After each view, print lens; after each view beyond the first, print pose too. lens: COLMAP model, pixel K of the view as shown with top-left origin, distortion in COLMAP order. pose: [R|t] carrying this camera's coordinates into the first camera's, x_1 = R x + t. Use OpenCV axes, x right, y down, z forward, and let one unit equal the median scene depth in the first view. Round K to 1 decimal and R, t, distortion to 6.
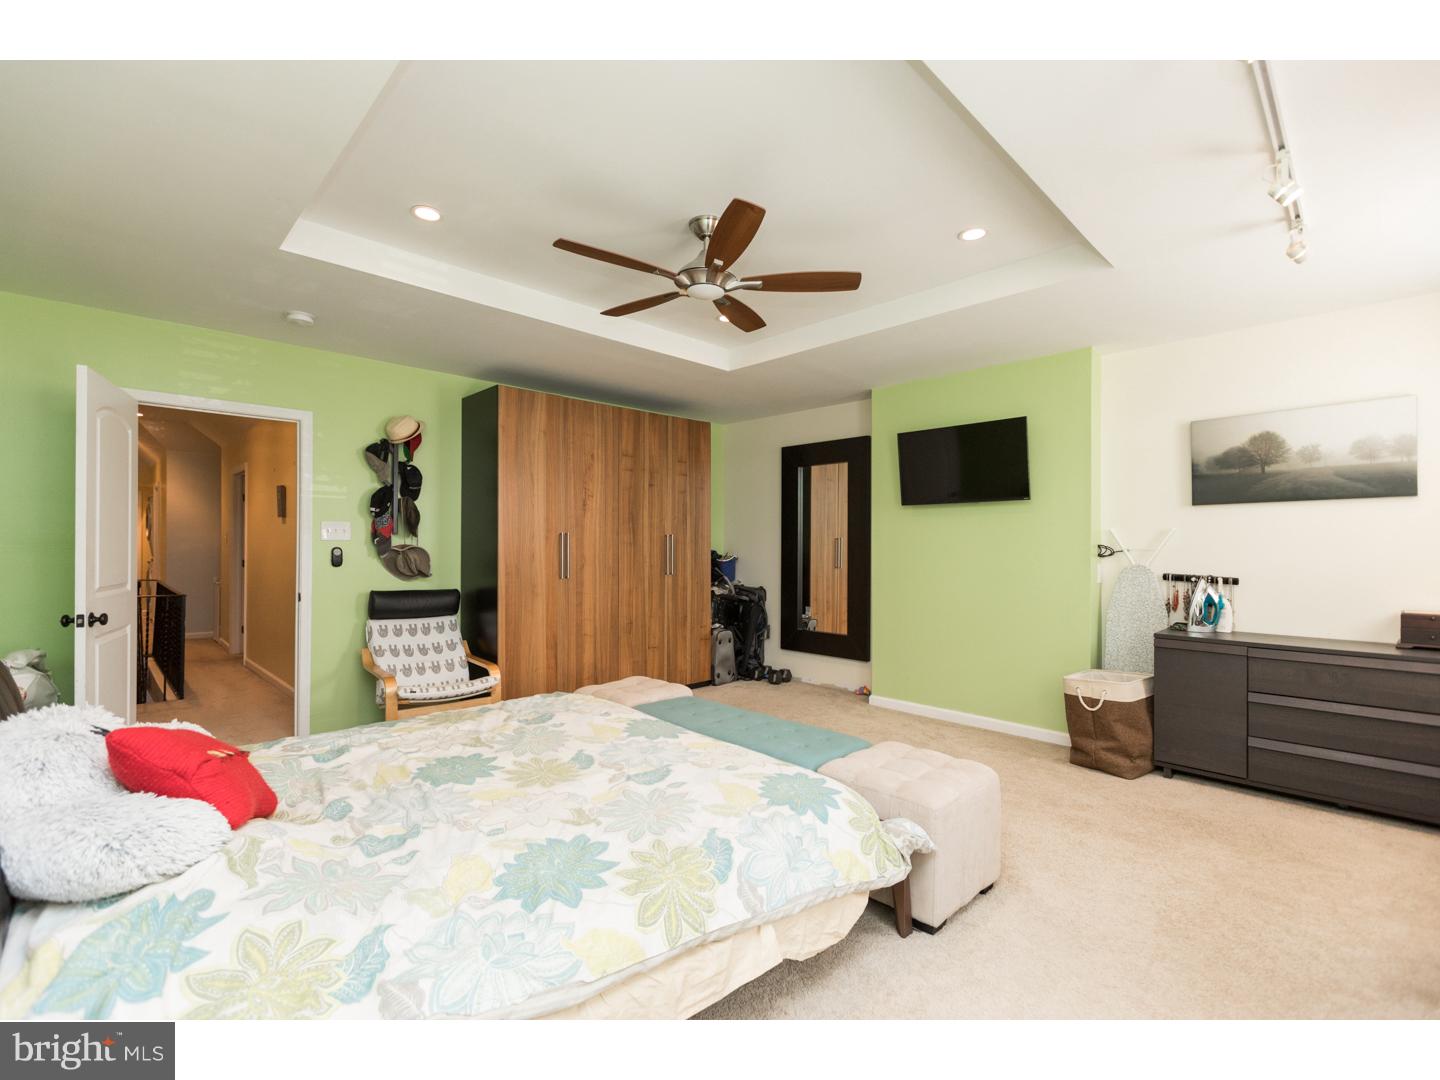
lens RADIAL K [[647.8, 0, 719.3], [0, 647.8, 542.6], [0, 0, 1]] dist [0.000509, 0.001083]
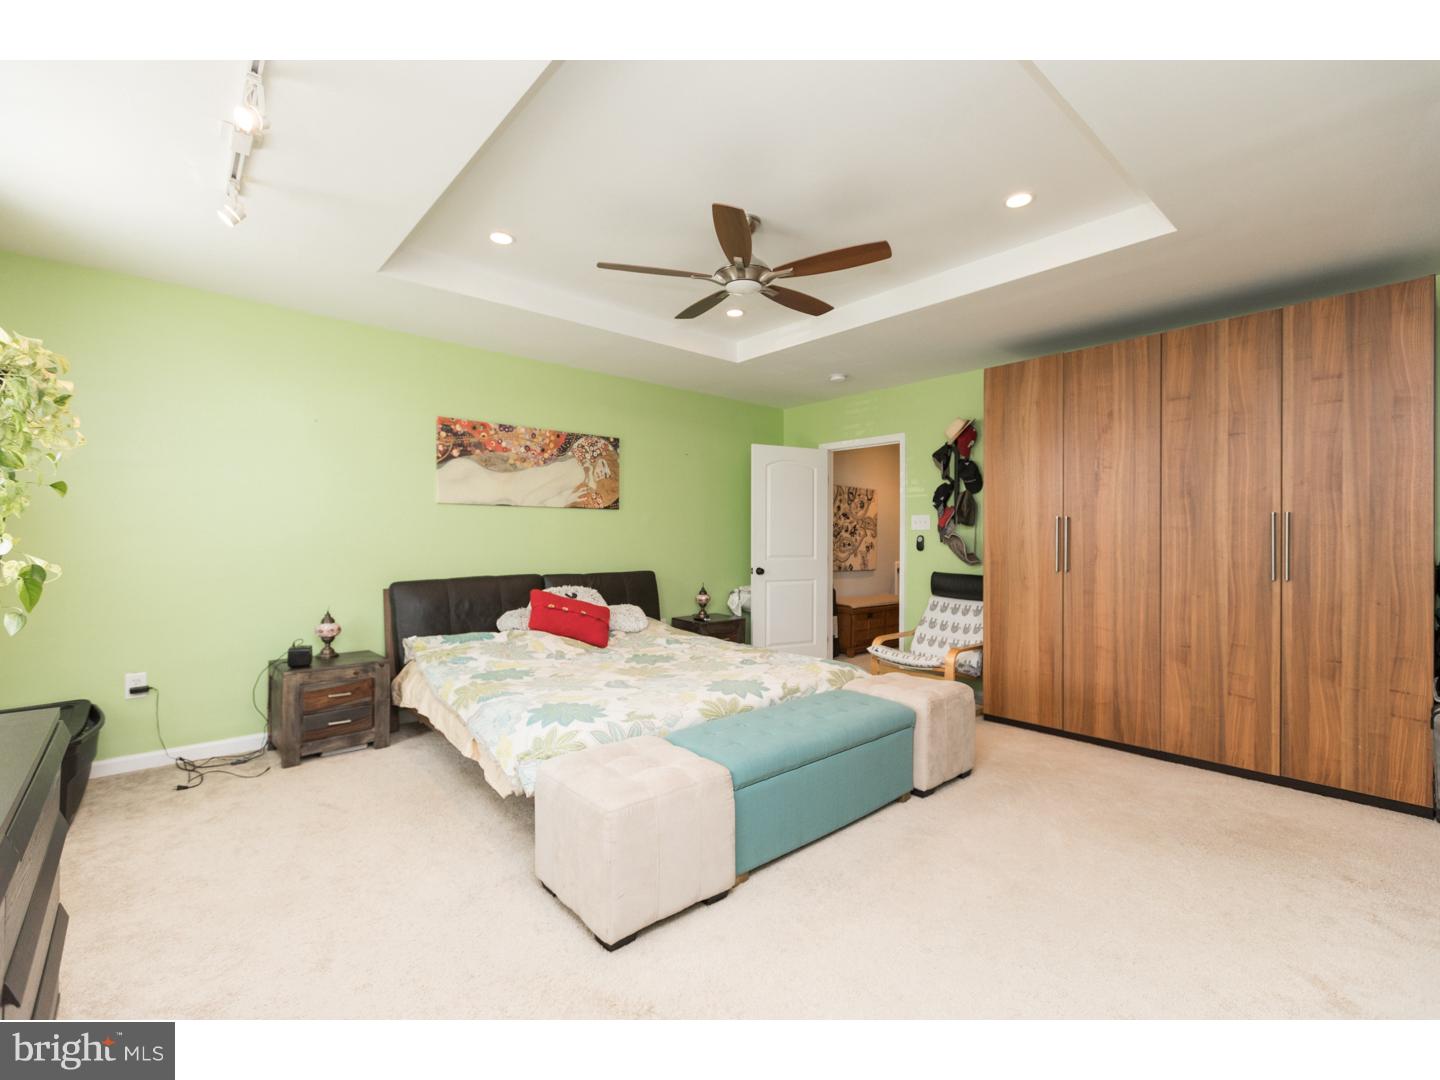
lens RADIAL K [[639.6, 0, 721.5], [0, 639.6, 534.8], [0, 0, 1]] dist [-0.000088, 0.000073]
pose [[-0.049252, -0.002606, -0.998783, 0.608827], [0.008381, 0.999960, -0.003022, 0.006338], [0.998751, -0.008520, -0.049228, 0.616898]]
